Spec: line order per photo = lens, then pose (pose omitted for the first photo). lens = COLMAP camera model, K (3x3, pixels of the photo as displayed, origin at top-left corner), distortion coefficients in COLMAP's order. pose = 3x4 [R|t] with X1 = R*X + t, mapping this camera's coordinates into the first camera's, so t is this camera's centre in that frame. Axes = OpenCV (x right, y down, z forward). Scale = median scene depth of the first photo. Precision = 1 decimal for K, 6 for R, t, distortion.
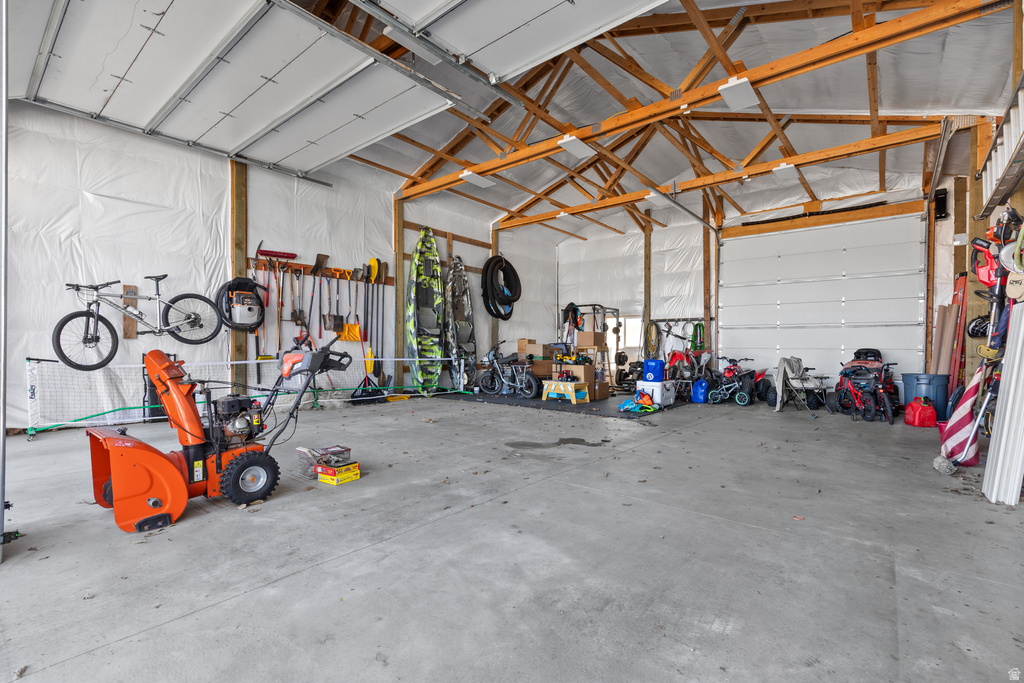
lens RADIAL K [[463.7, 0, 516.6], [0, 463.7, 344.4], [0, 0, 1]] dist [0.001442, -0.000107]
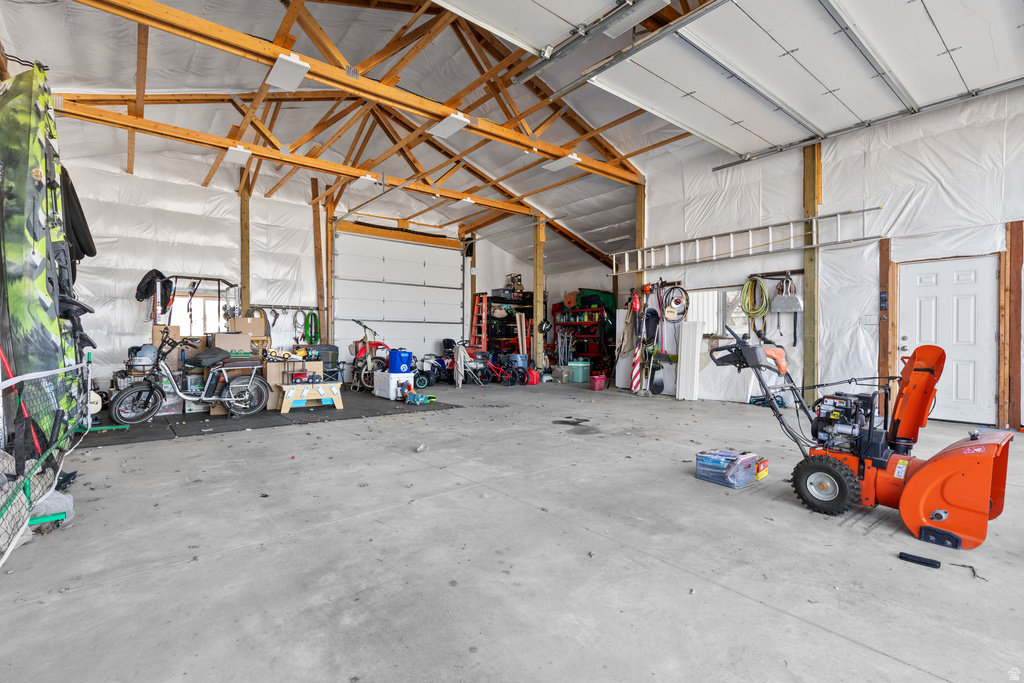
lens RADIAL K [[463.7, 0, 514.9], [0, 463.7, 344.6], [0, 0, 1]] dist [0.001442, -0.000107]
pose [[0.199980, -0.014994, 0.979685, -0.474065], [-0.009505, 0.999806, 0.017242, -0.000656], [-0.979754, -0.012760, 0.199799, 0.420276]]
